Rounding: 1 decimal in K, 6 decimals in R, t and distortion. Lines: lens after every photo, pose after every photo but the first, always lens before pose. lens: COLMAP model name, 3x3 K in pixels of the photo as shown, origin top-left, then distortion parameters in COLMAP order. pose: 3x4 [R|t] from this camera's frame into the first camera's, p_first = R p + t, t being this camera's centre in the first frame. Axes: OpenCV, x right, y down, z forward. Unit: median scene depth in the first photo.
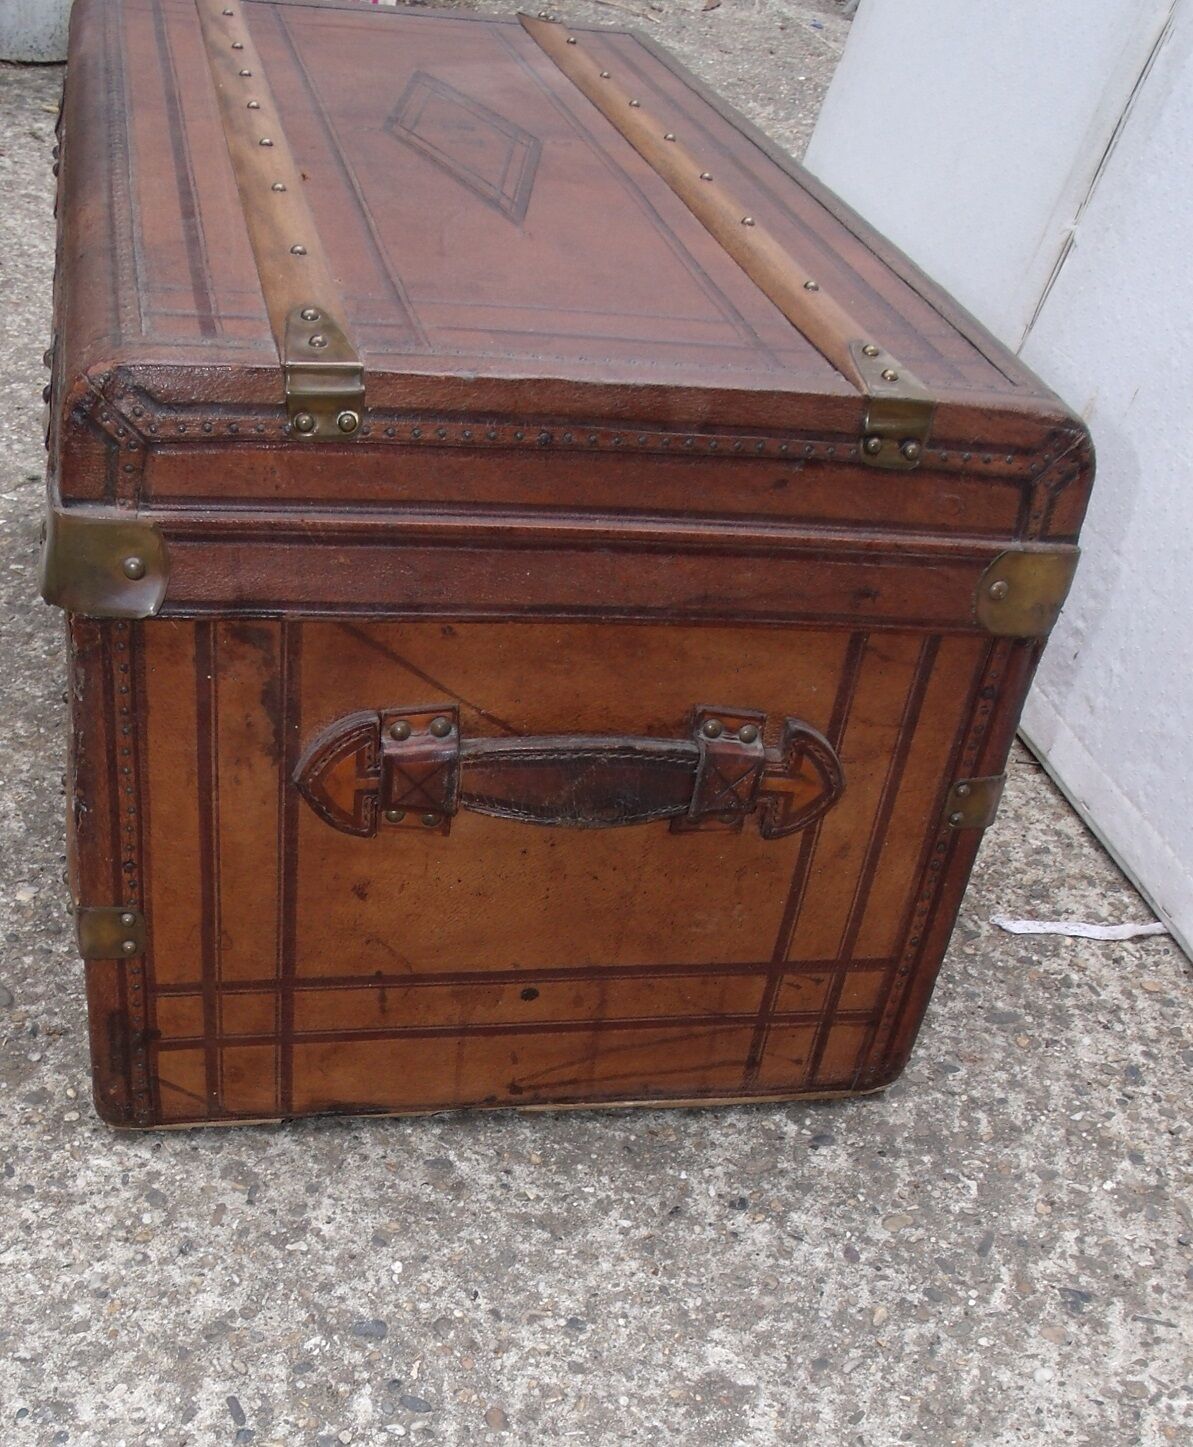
lens RADIAL K [[1757.2, 0, 558.1], [0, 1757.2, 1092.9], [0, 0, 1]] dist [-0.111730, 0.000000]
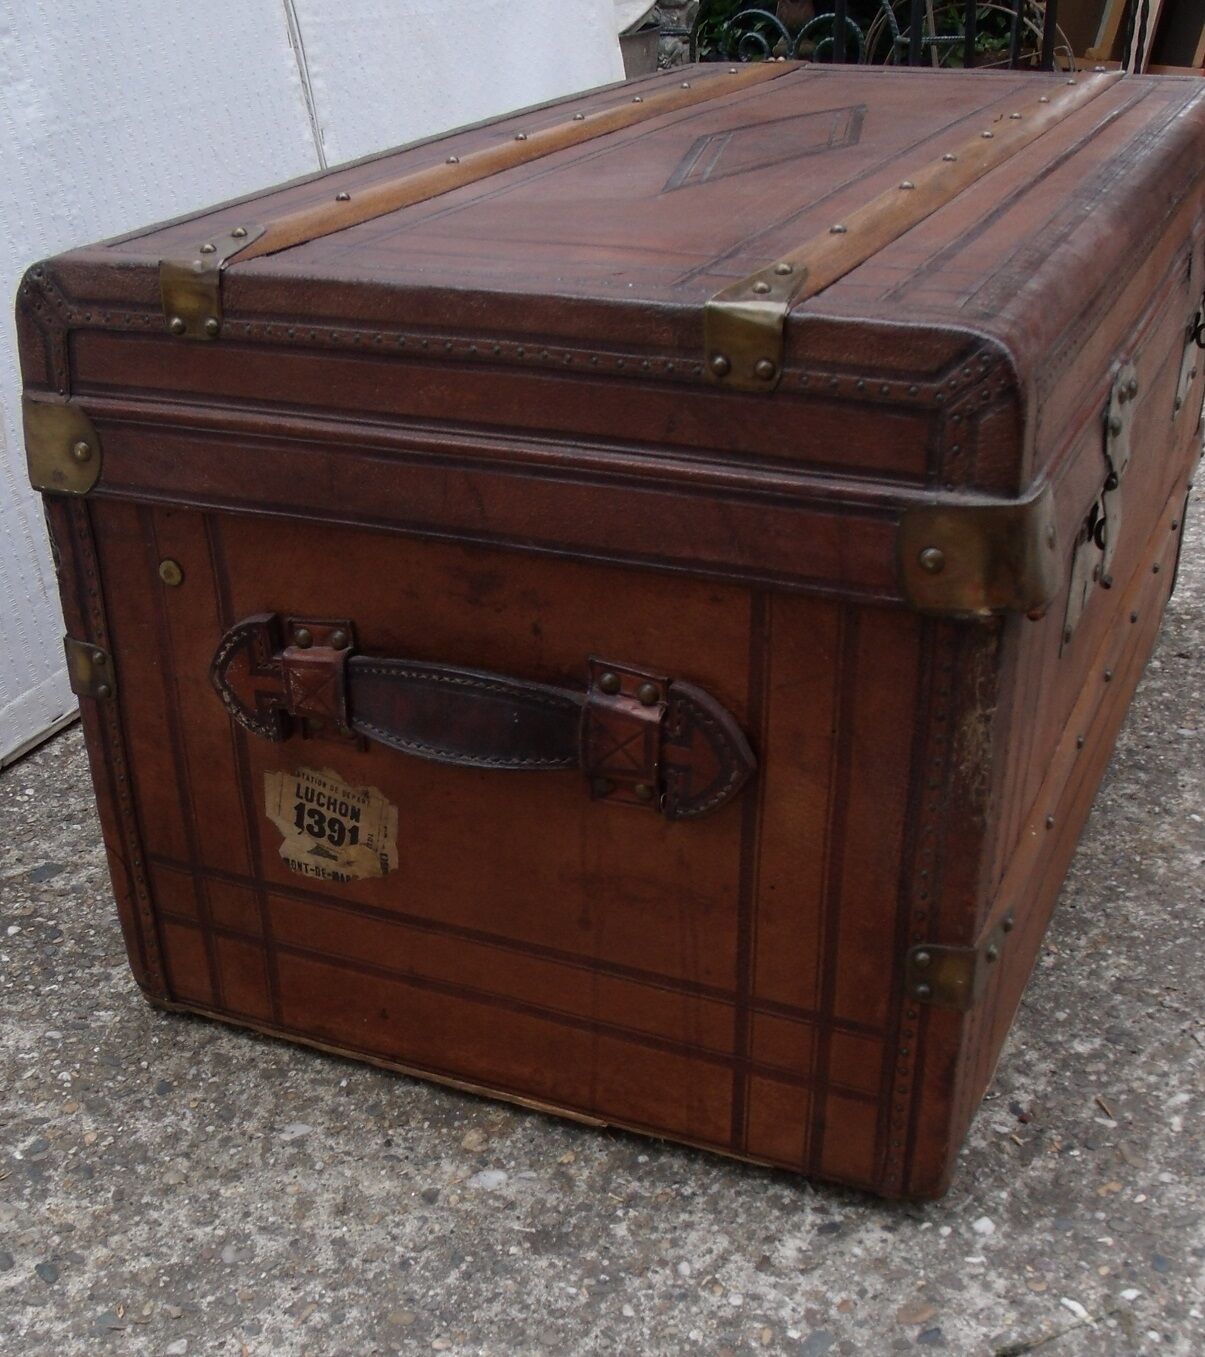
lens RADIAL K [[1748.8, 0, 535.1], [0, 1748.8, 825.8], [0, 0, 1]] dist [-0.100880, 0.000000]
pose [[-0.794713, -0.382727, 0.471117, -0.641628], [0.349076, 0.346785, 0.870567, -1.517118], [-0.496566, 0.856306, -0.141993, 1.750069]]
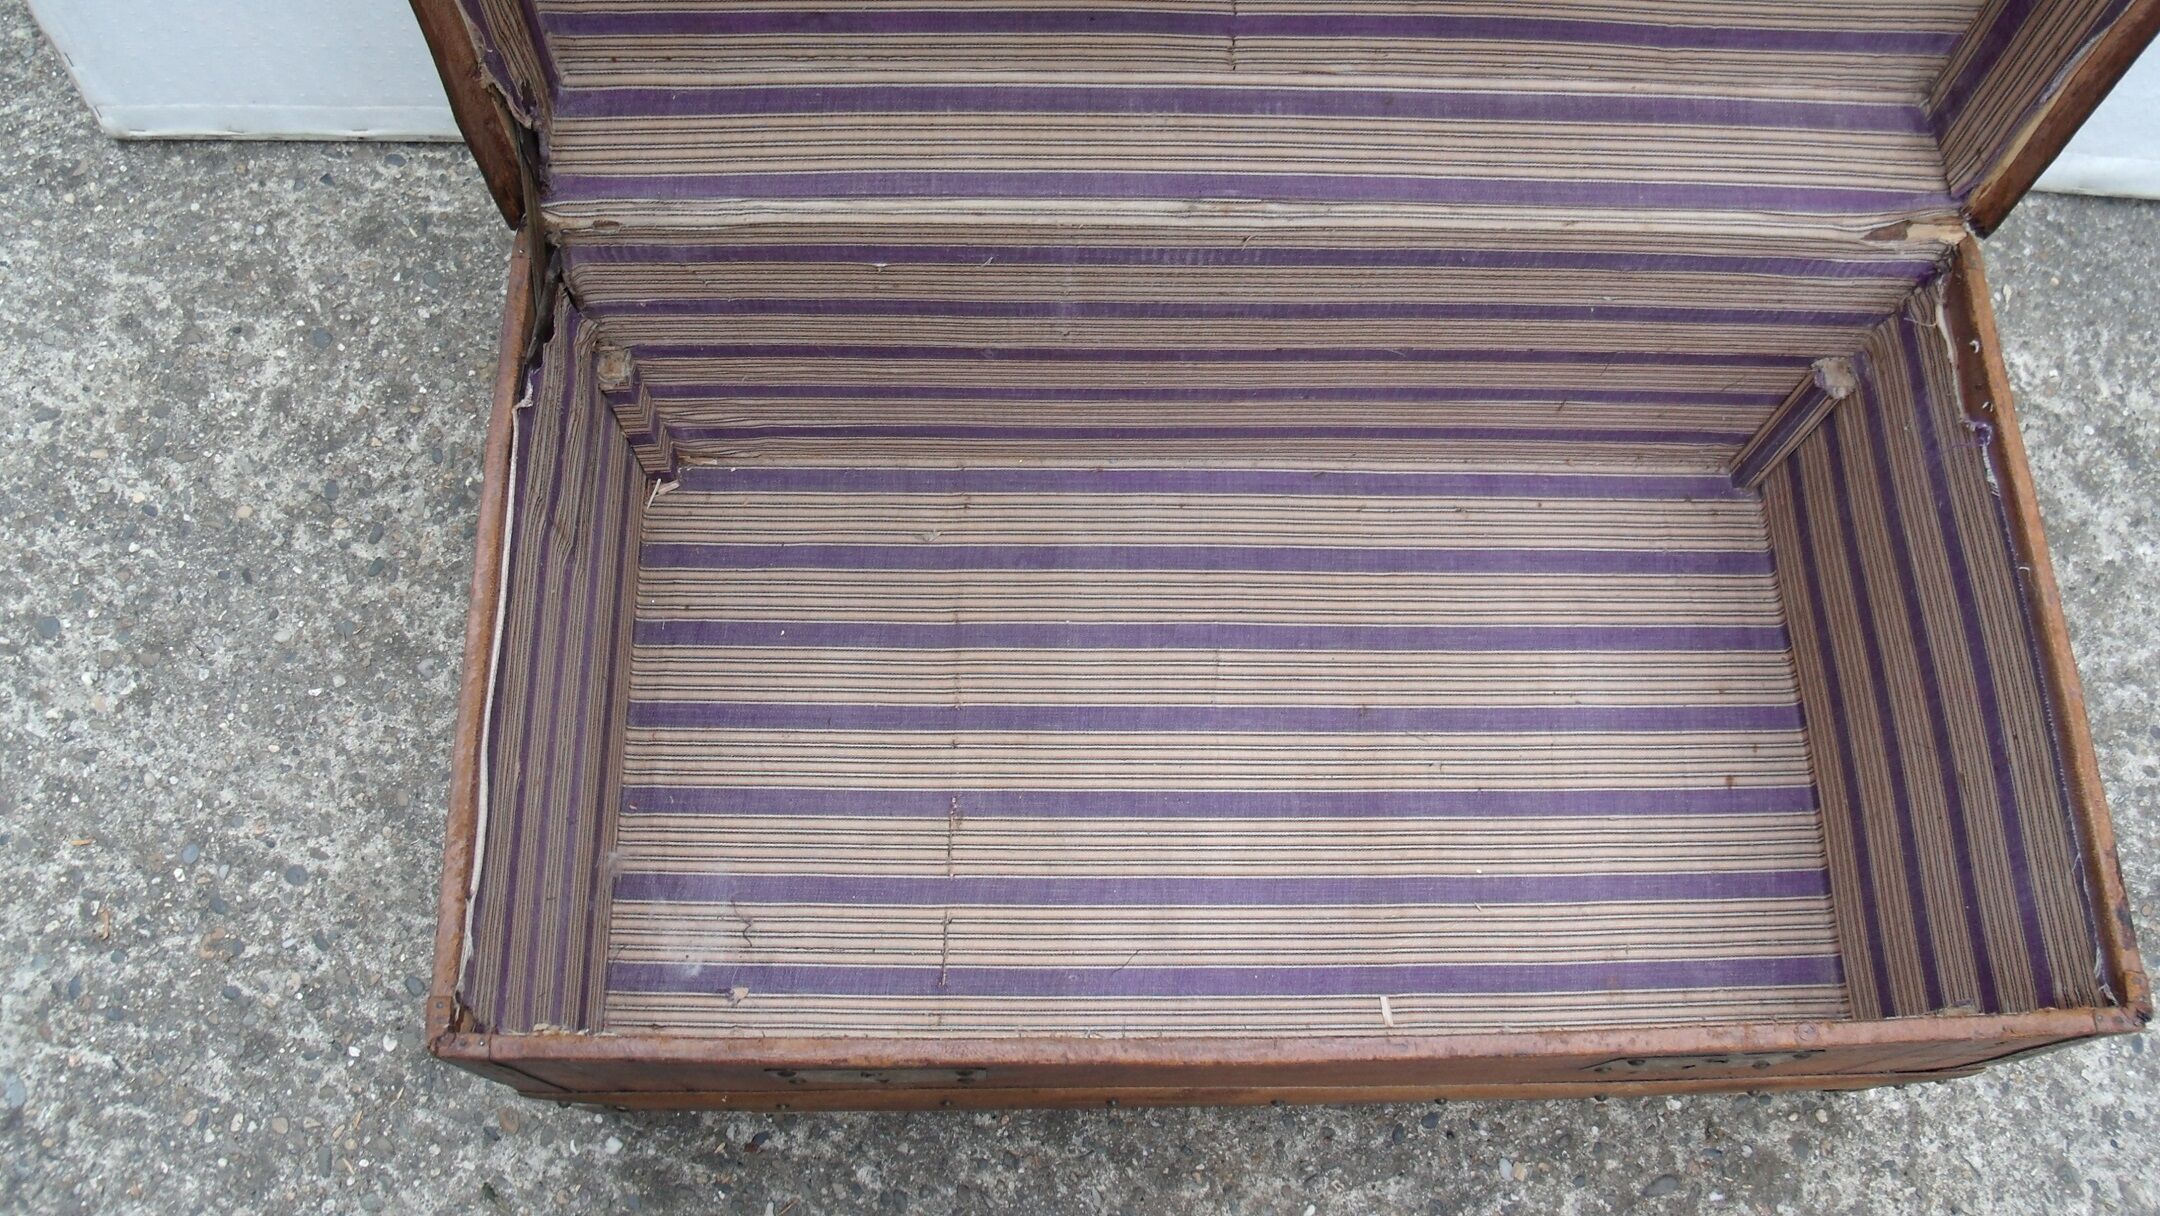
lens RADIAL K [[1750.8, 0, 1078.9], [0, 1750.8, 550.8], [0, 0, 1]] dist [-0.131200, 0.088748]
pose [[0.195908, -0.945695, 0.259386, -0.333204], [0.642674, 0.323606, 0.694441, -1.330479], [-0.740669, 0.030654, 0.671171, 0.616311]]
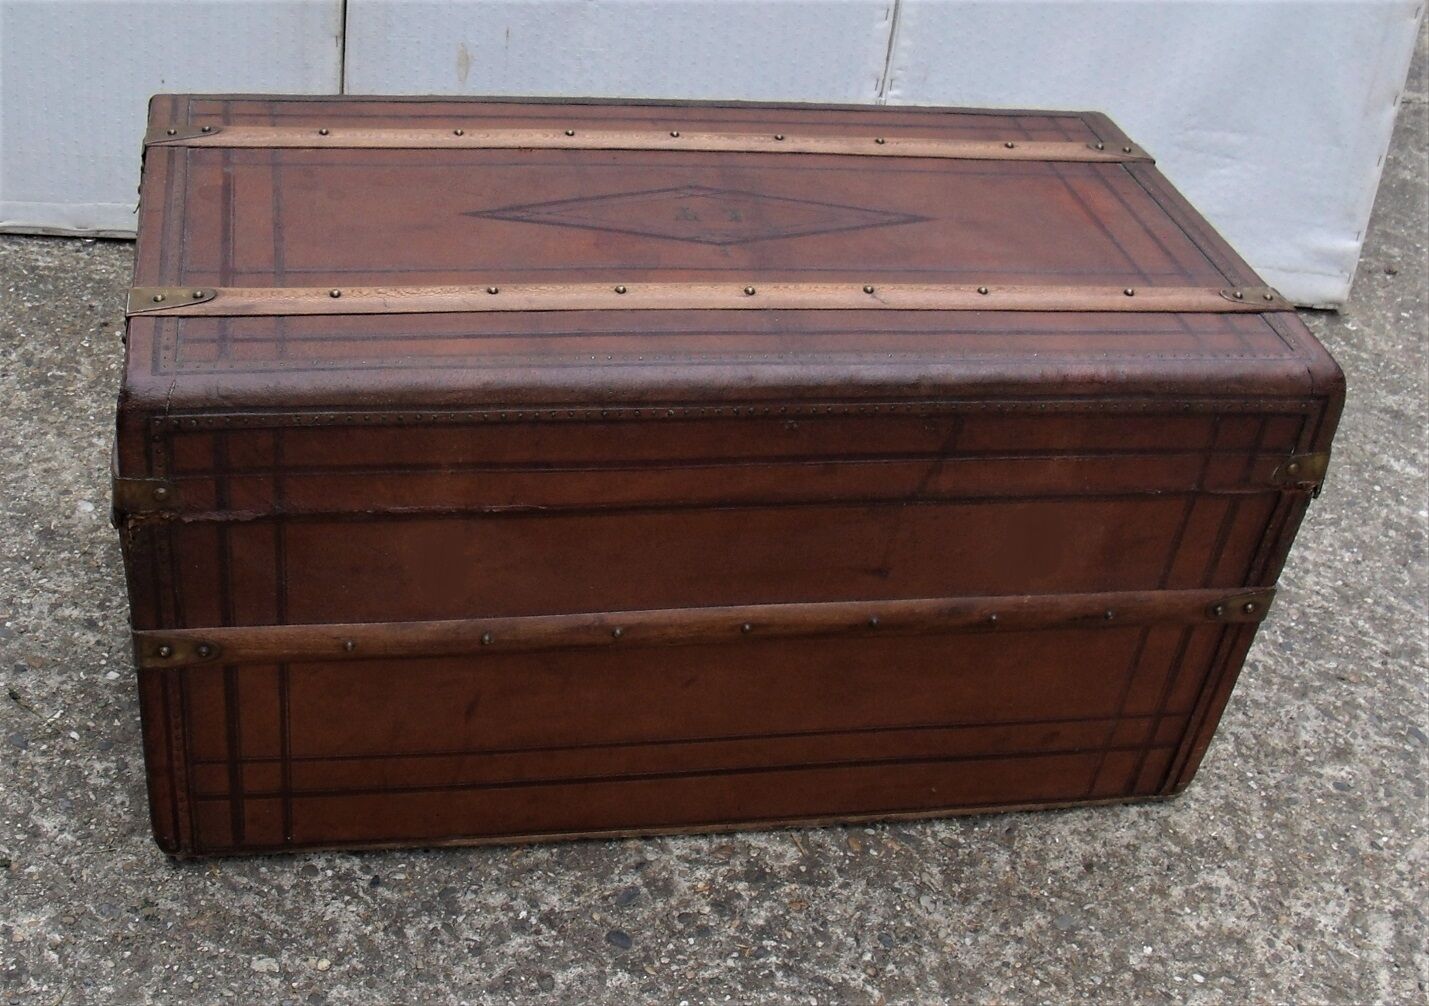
lens RADIAL K [[1745.8, 0, 591.6], [0, 1745.8, 472.1], [0, 0, 1]] dist [-0.104103, 0.000000]
pose [[0.161327, -0.656728, 0.736670, -1.471461], [0.606651, 0.654758, 0.450851, -1.146530], [-0.778427, 0.374167, 0.504035, 0.453543]]
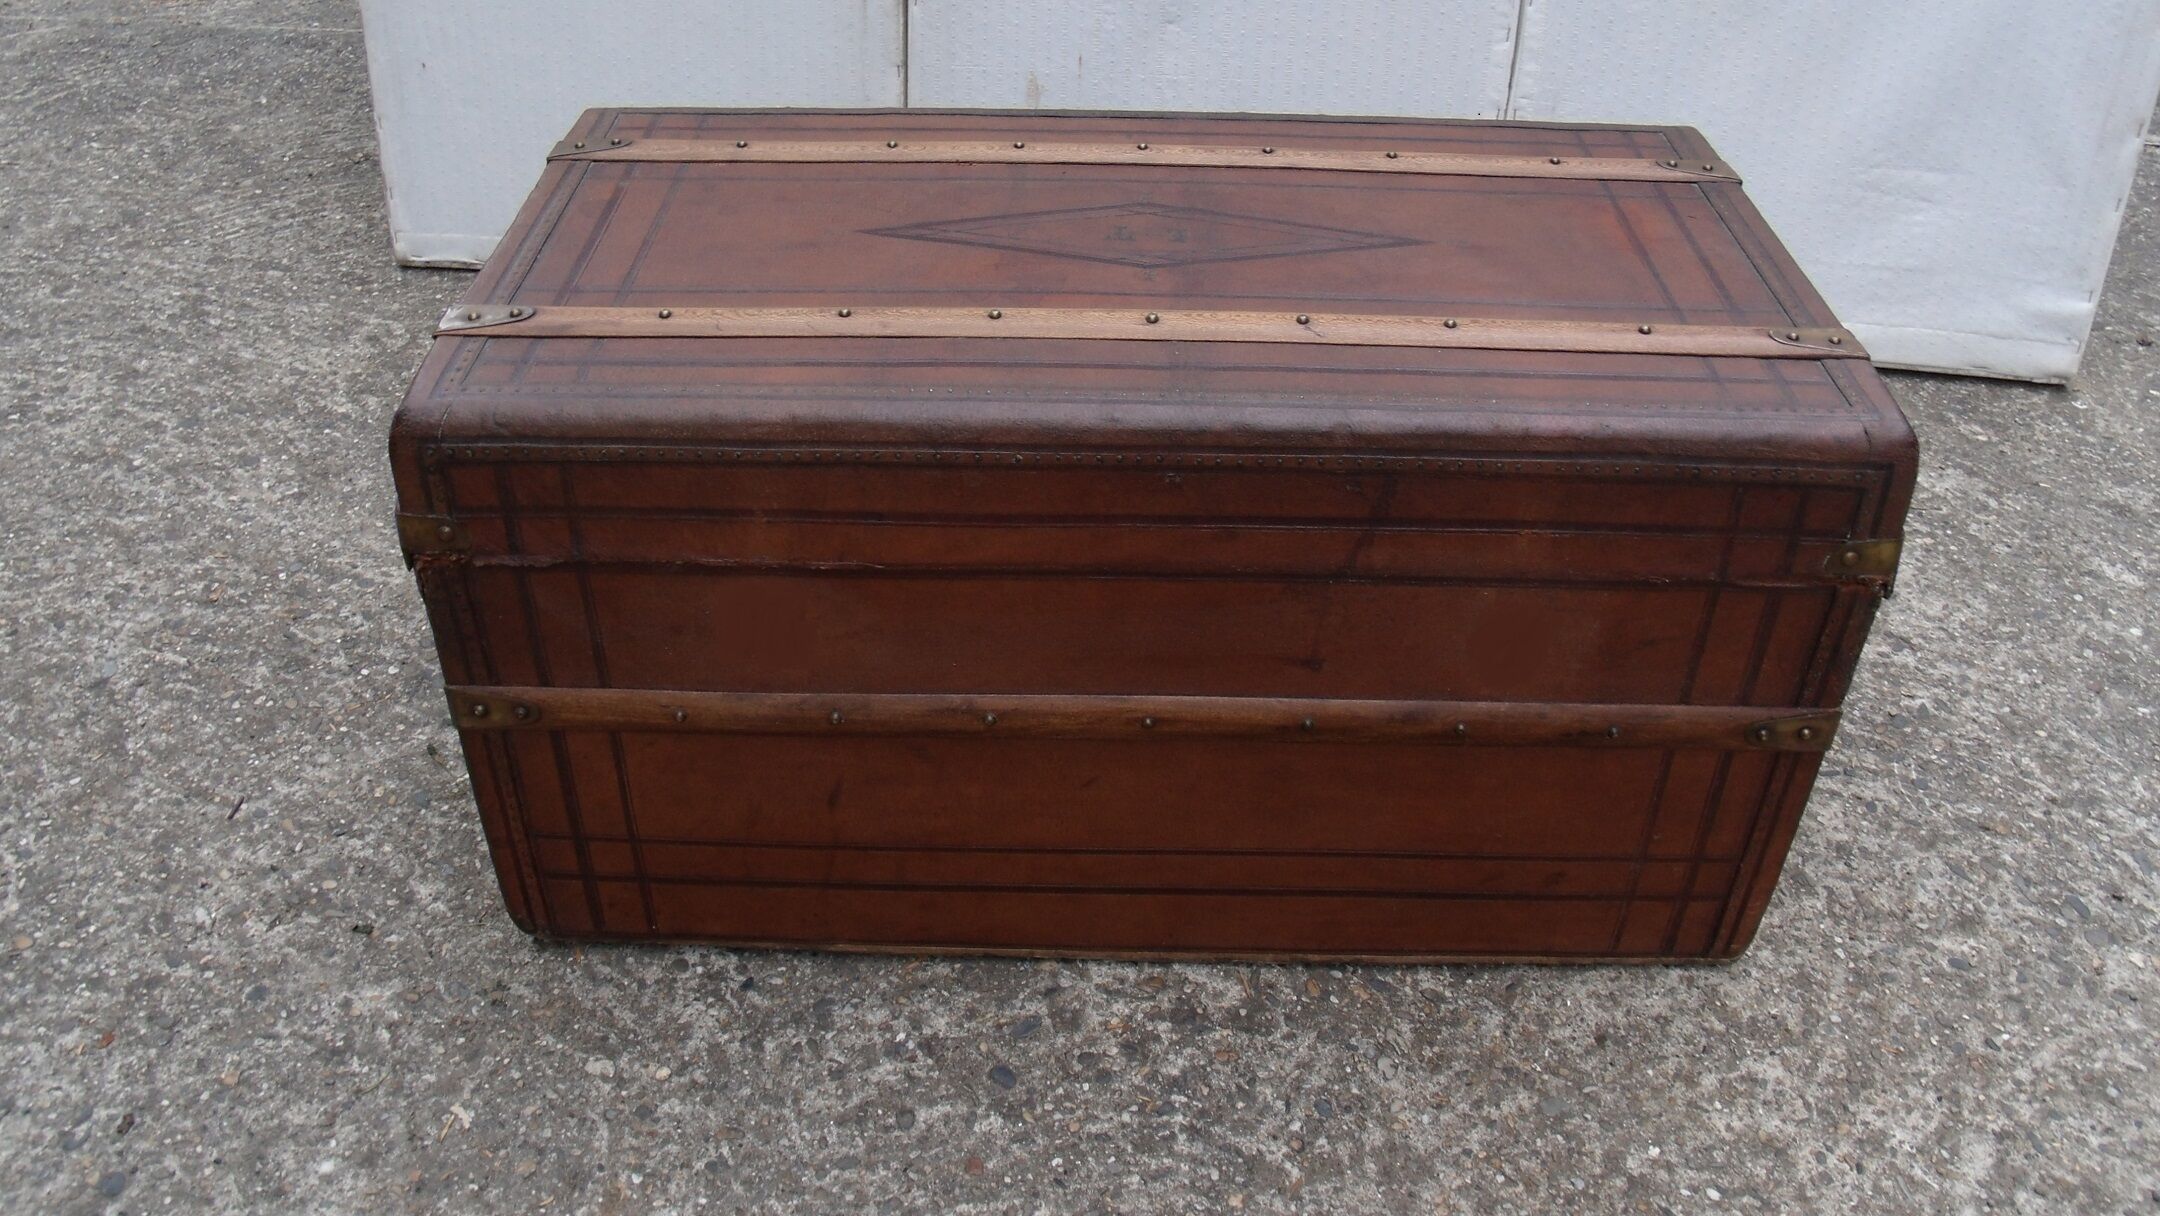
lens RADIAL K [[1750.8, 0, 1066.5], [0, 1750.8, 545.2], [0, 0, 1]] dist [-0.131200, 0.088748]
pose [[0.324961, -0.642826, 0.693668, -1.264207], [0.656172, 0.681459, 0.324117, -0.864099], [-0.681057, 0.349840, 0.643252, 0.352182]]
